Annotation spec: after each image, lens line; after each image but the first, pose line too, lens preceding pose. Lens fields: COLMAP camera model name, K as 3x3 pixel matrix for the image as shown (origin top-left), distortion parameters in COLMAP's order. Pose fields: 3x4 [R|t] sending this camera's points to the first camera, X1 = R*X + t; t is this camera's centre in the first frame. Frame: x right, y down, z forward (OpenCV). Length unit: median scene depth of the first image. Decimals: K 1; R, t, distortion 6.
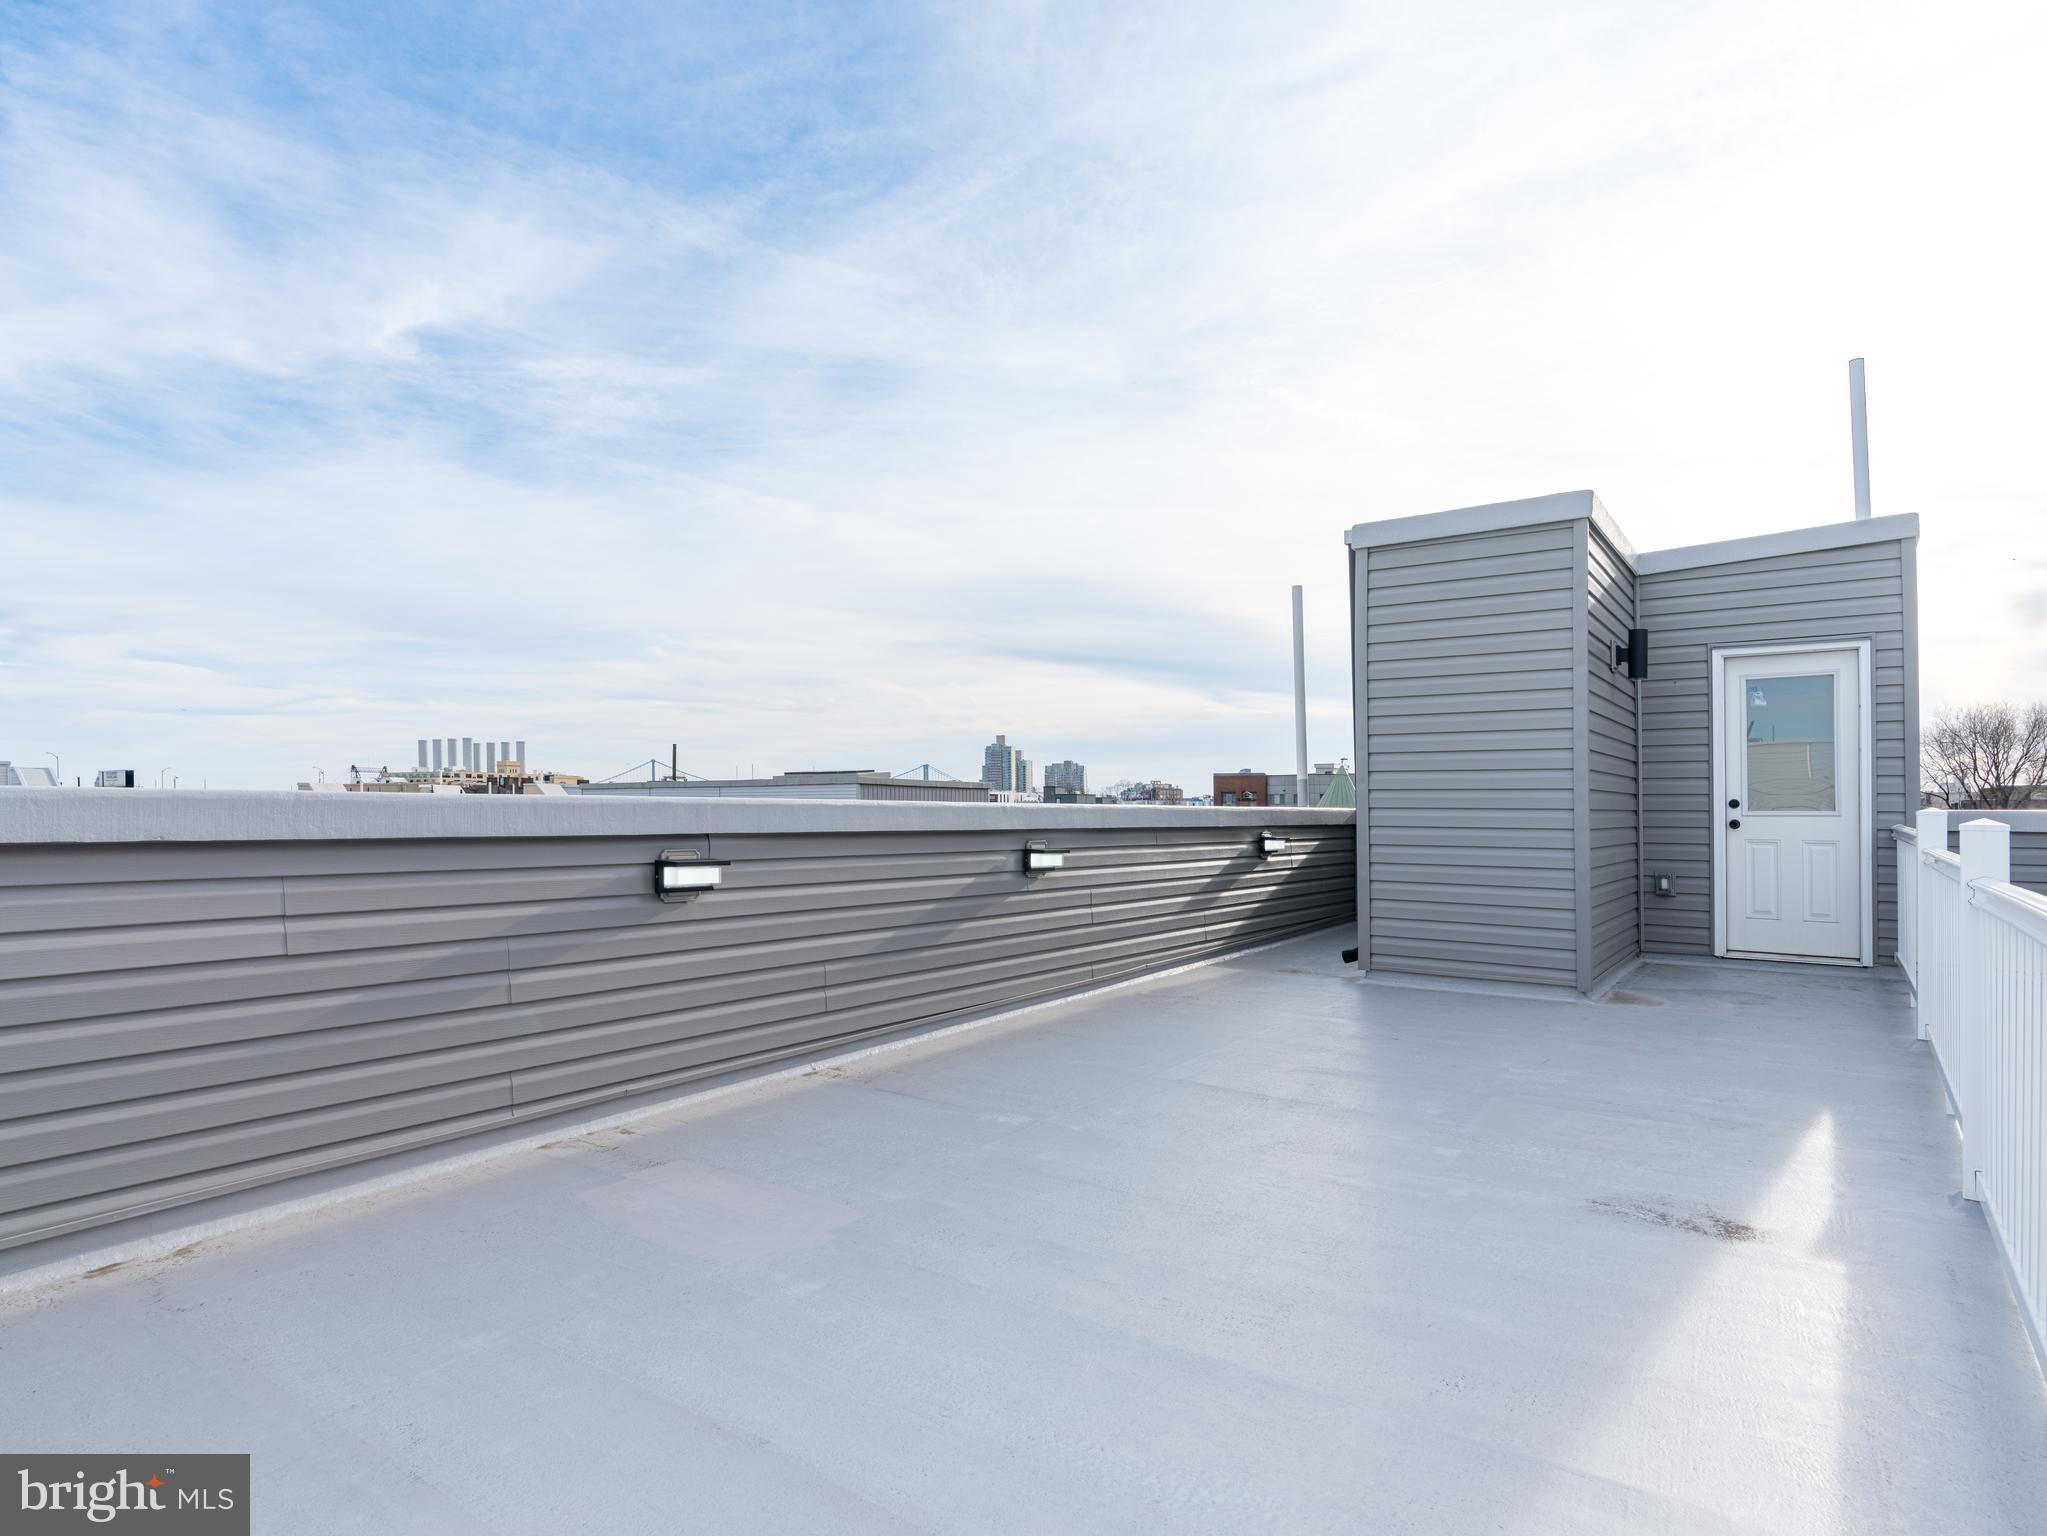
lens RADIAL K [[1142.4, 0, 1011.4], [0, 1142.4, 812.0], [0, 0, 1]] dist [-0.000185, 0.001650]
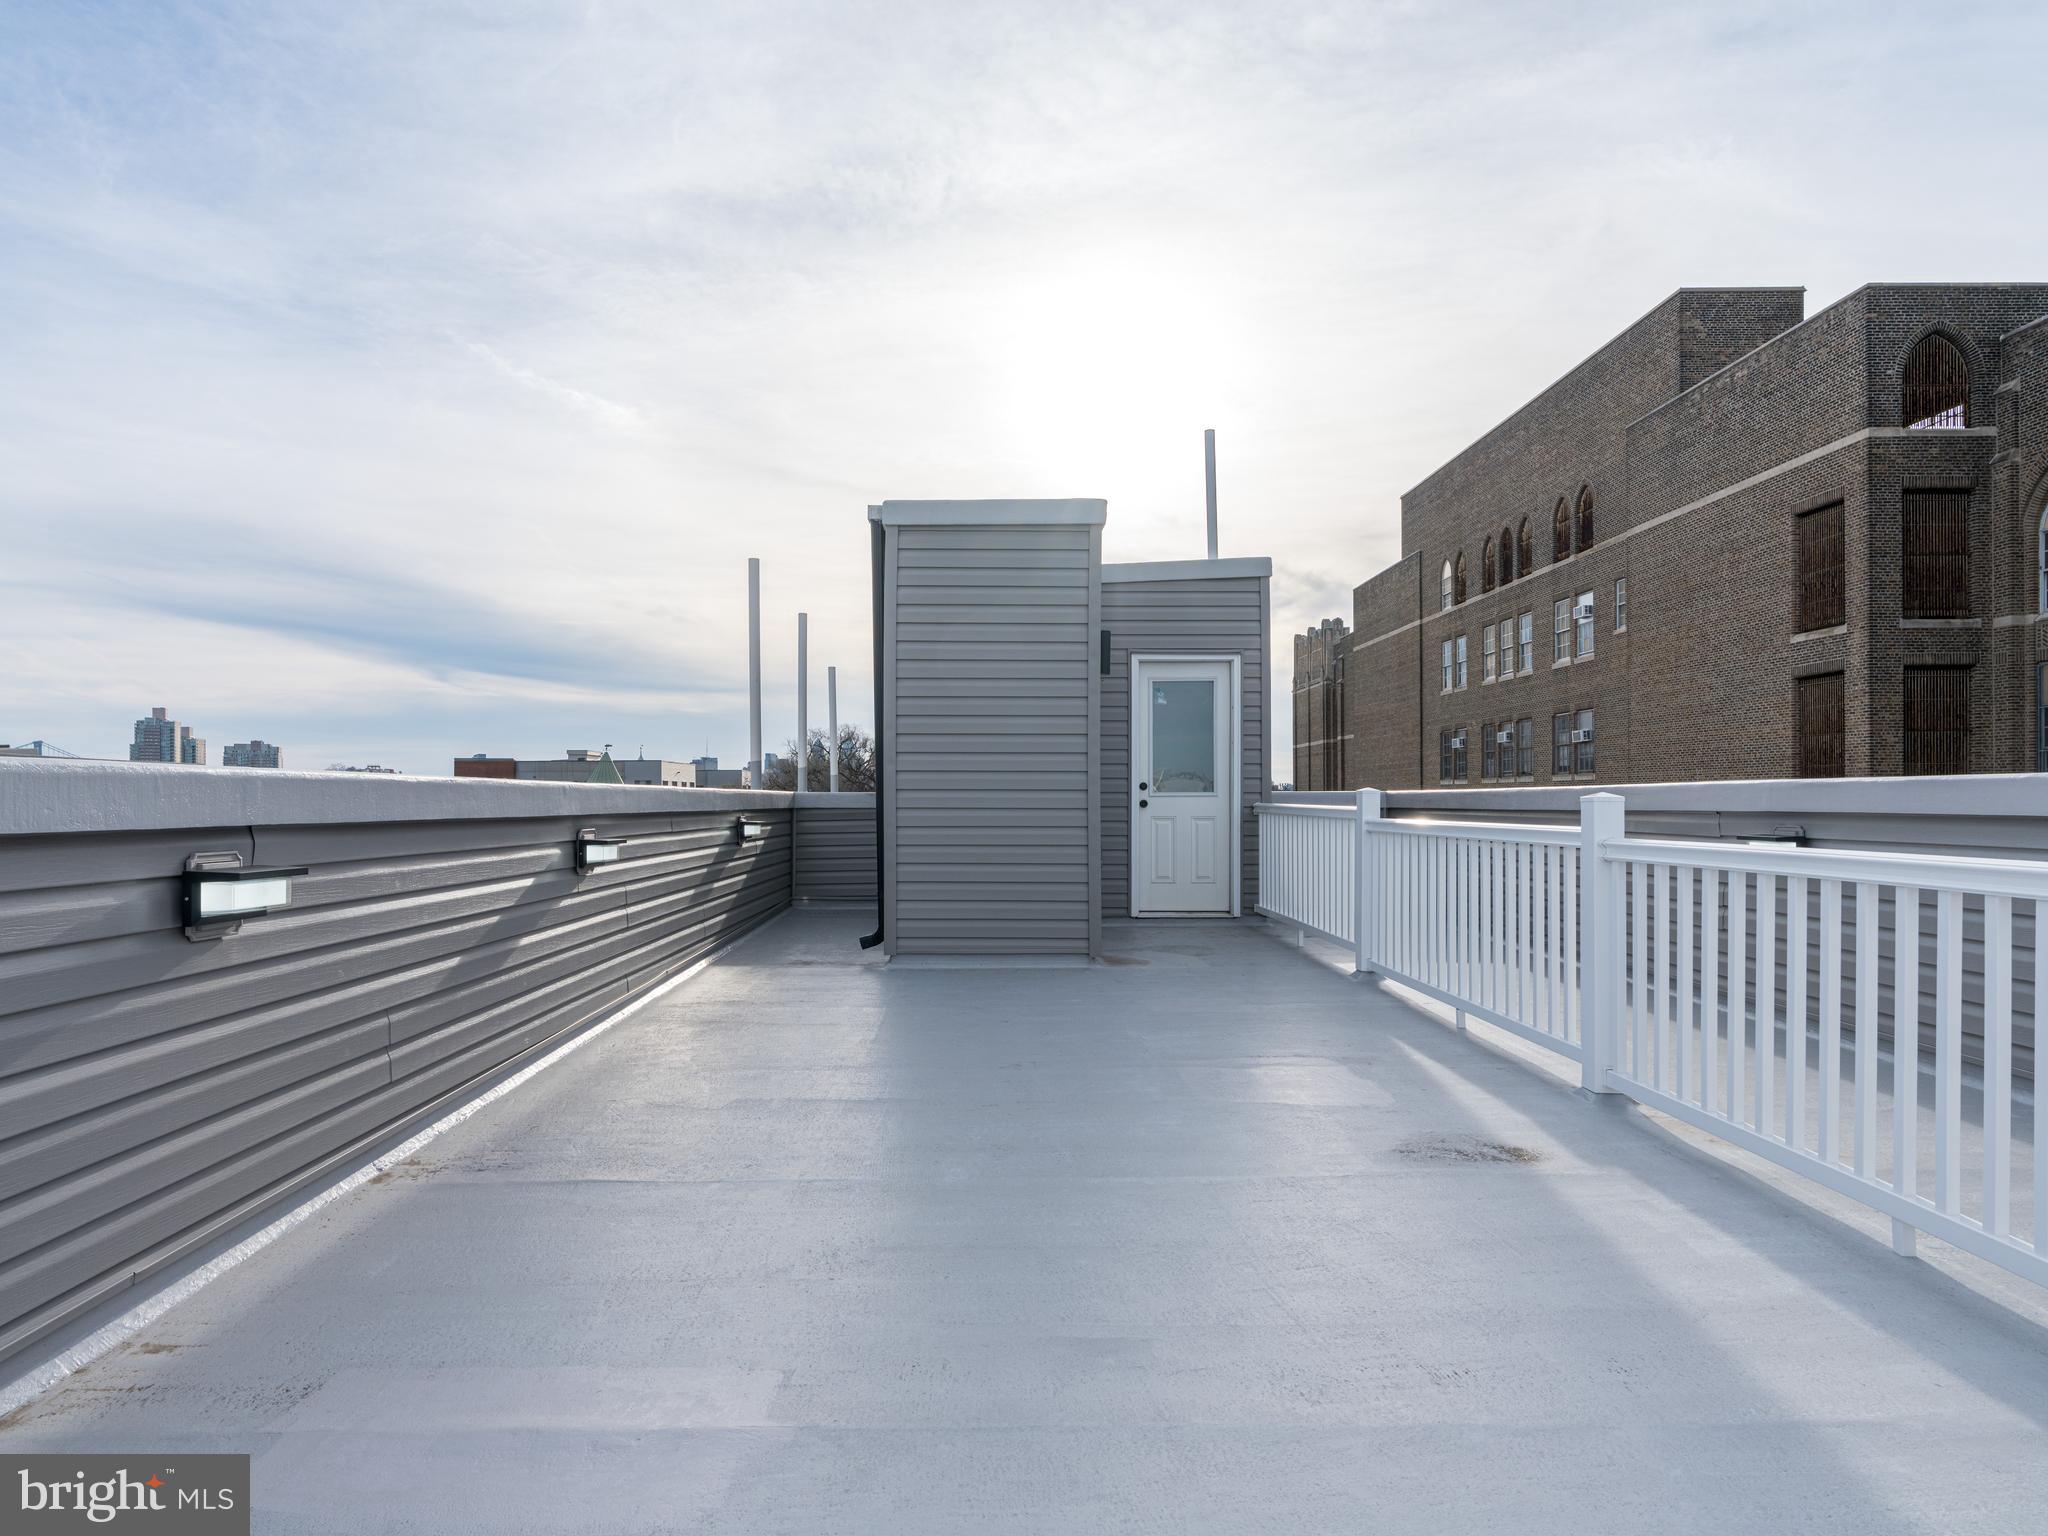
lens RADIAL K [[1128.3, 0, 1010.8], [0, 1128.3, 779.9], [0, 0, 1]] dist [-0.000314, 0.004736]
pose [[0.807744, 0.004689, 0.589514, -0.175560], [0.005113, 0.999875, -0.014959, 0.003111], [-0.589511, 0.015097, 0.807619, 0.152584]]
